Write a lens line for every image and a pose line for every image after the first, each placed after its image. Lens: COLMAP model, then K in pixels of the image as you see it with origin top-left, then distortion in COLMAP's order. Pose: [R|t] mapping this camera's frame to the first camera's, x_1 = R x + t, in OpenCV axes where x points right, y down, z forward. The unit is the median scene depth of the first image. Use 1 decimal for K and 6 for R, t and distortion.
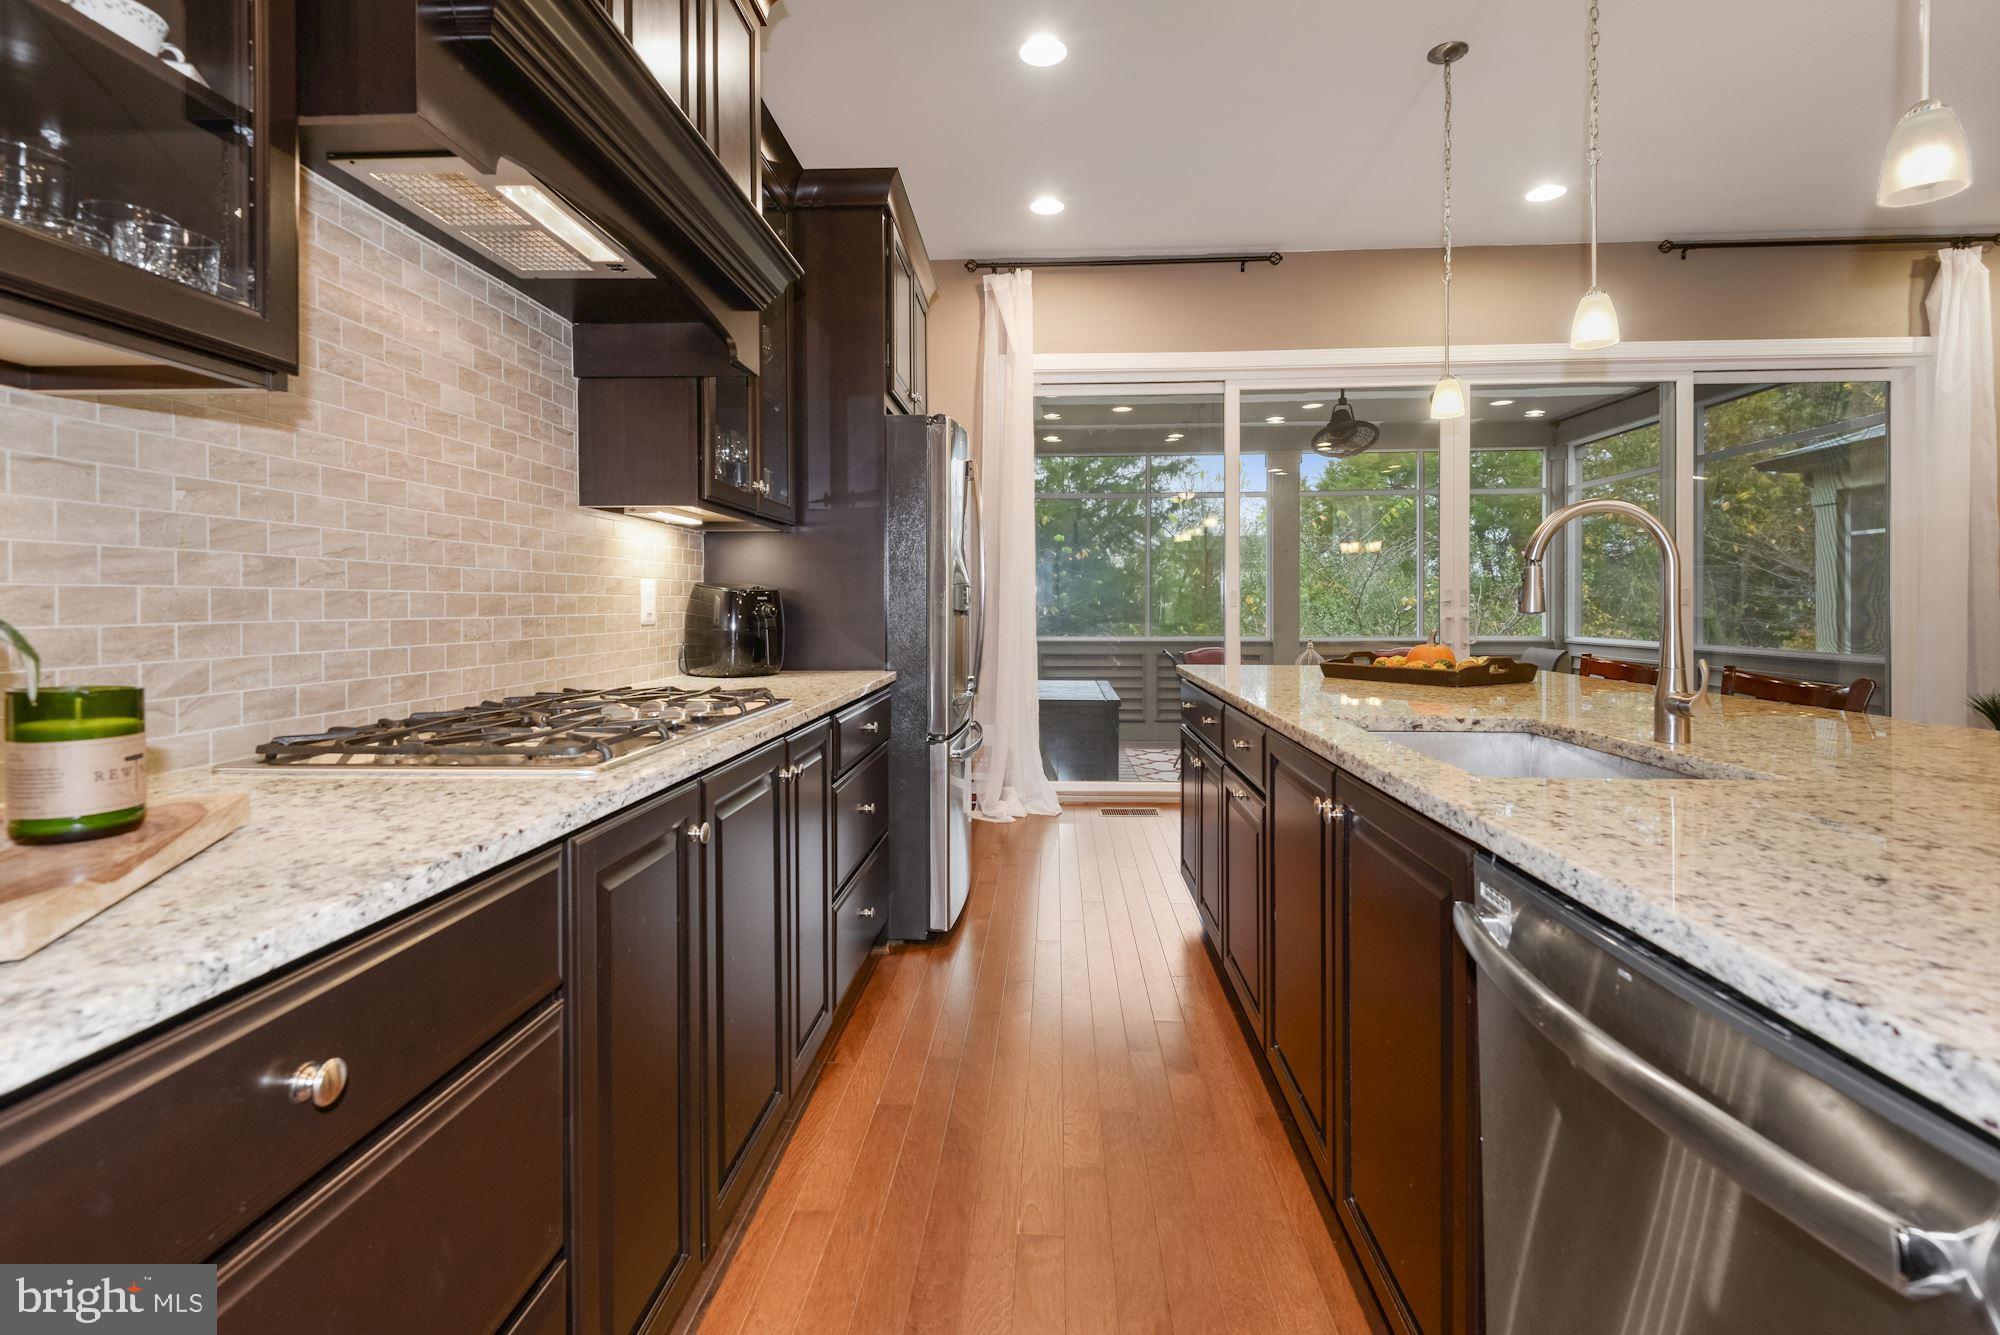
lens RADIAL K [[936.1, 0, 1016.8], [0, 936.1, 607.0], [0, 0, 1]] dist [0.016316, -0.006814]
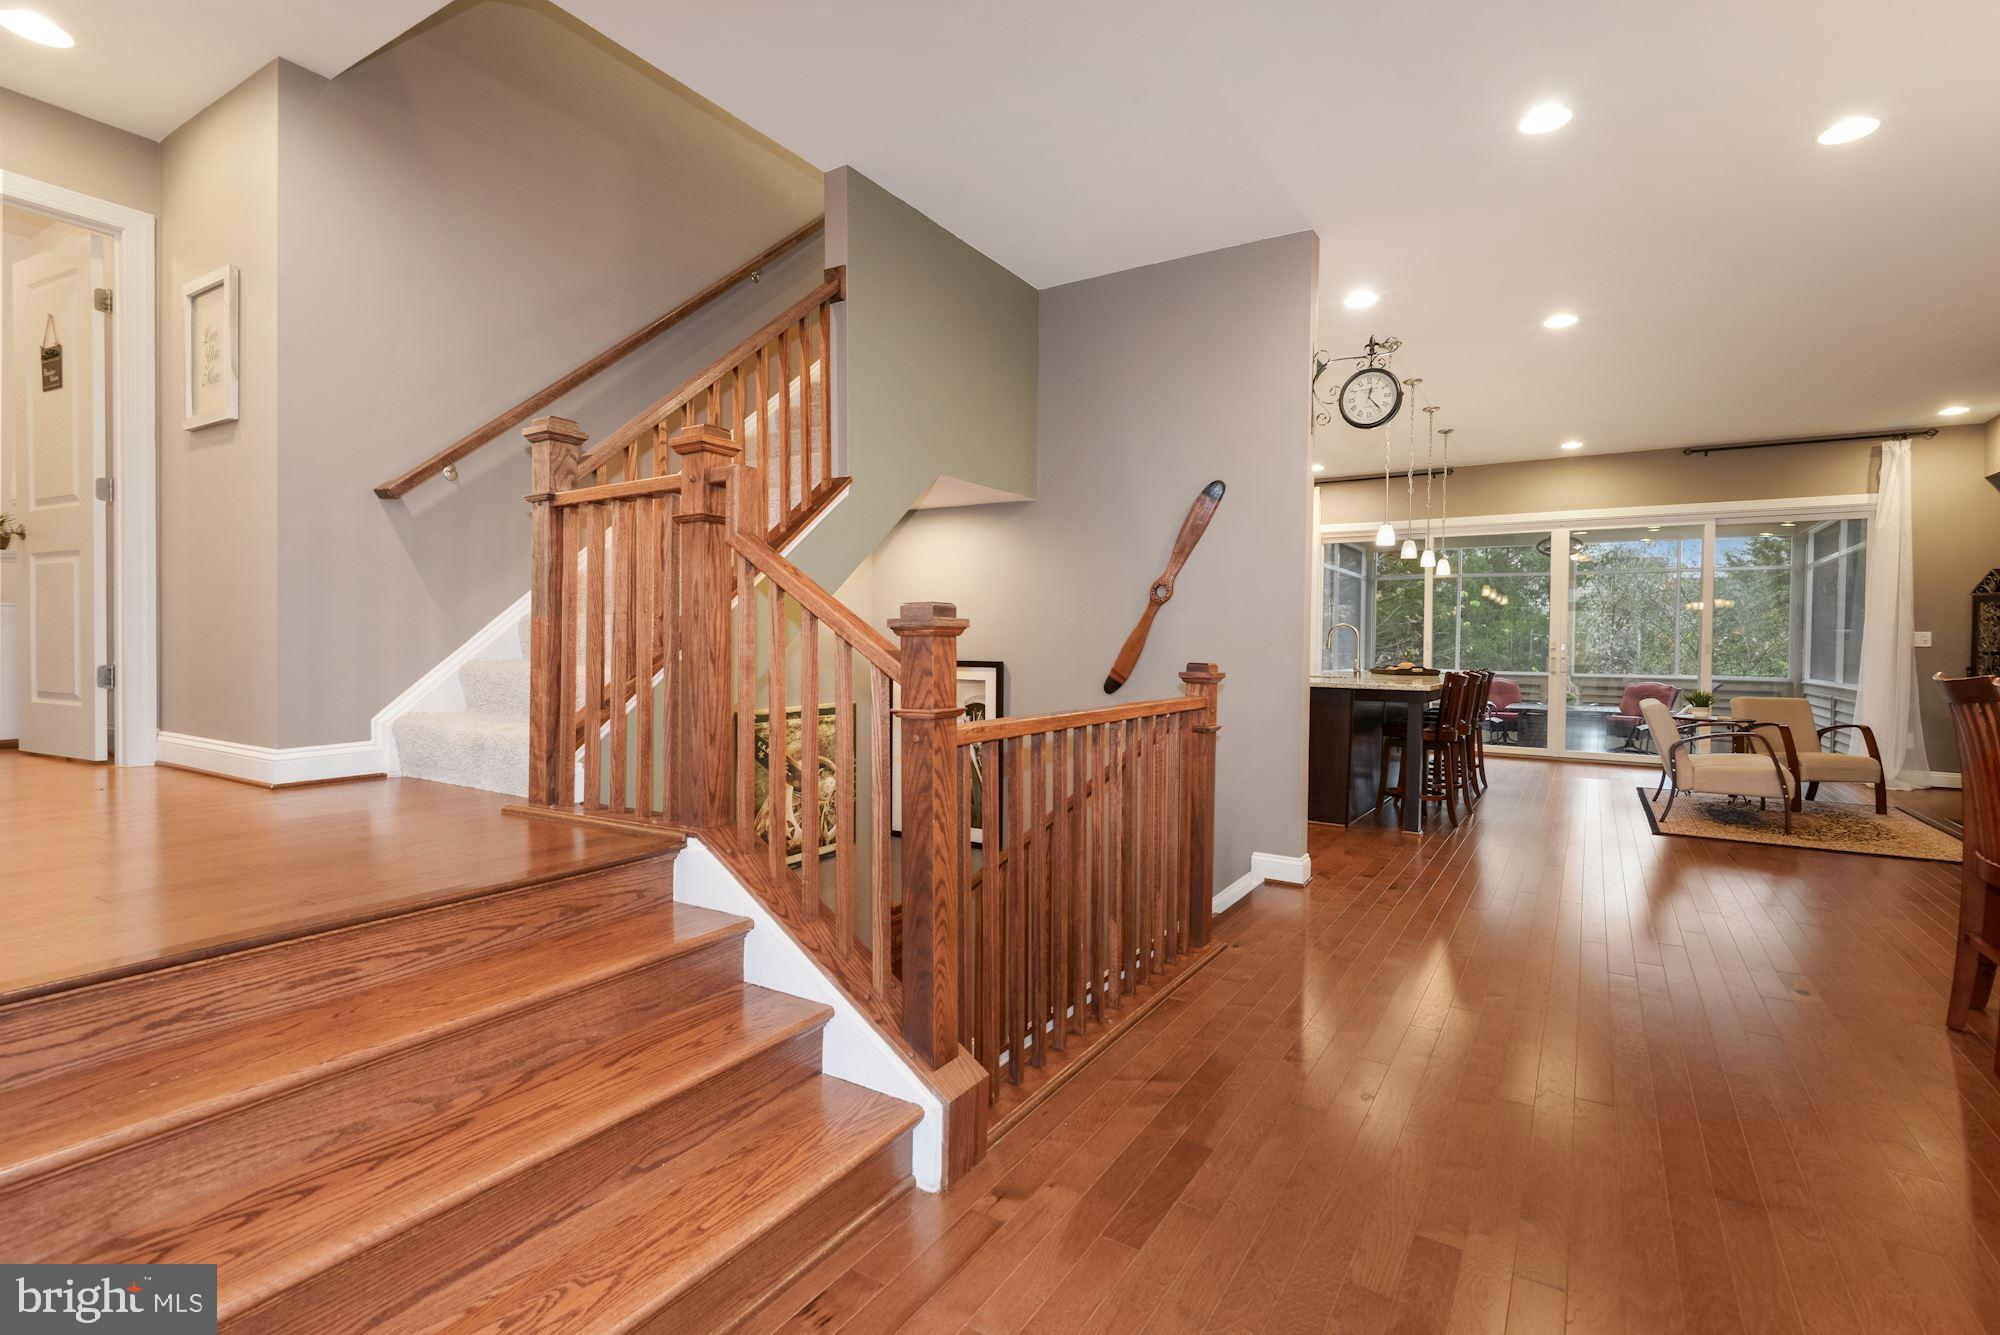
lens RADIAL K [[936.1, 0, 1012.6], [0, 936.1, 659.1], [0, 0, 1]] dist [0.016316, -0.006814]
pose [[0.876392, 0.018453, -0.481245, 0.433206], [-0.014475, 0.999823, 0.011977, 0.006495], [0.481381, -0.003531, 0.876504, -1.178676]]
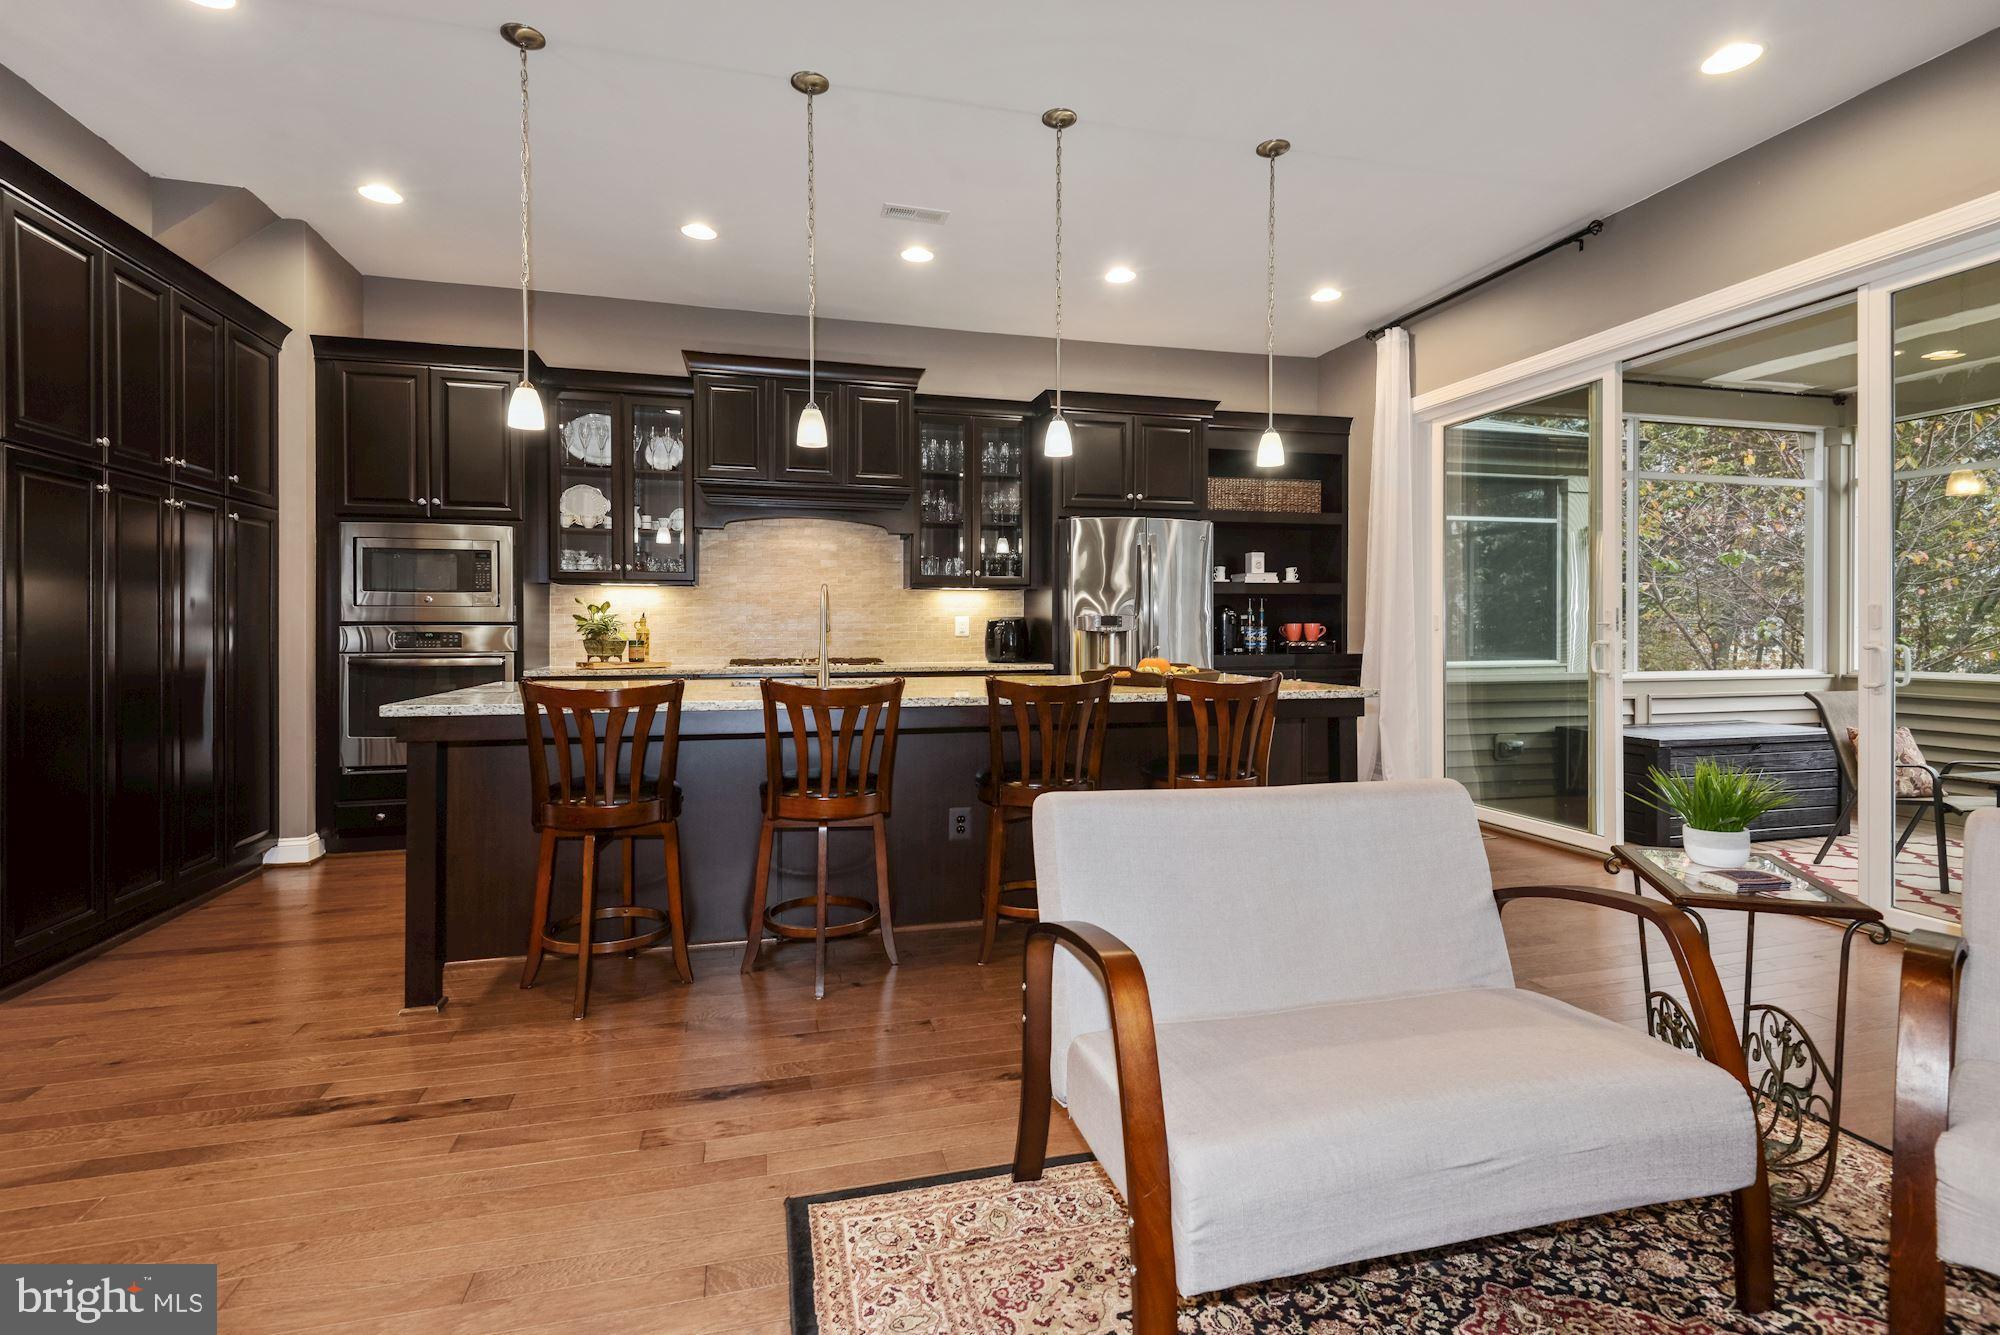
lens RADIAL K [[936.1, 0, 1004.6], [0, 936.1, 634.6], [0, 0, 1]] dist [0.016316, -0.006814]
pose [[0.306139, 0.009885, -0.951935, 0.958367], [-0.002234, 0.999951, 0.009665, -0.004282], [0.951984, -0.000832, 0.306146, 0.221794]]
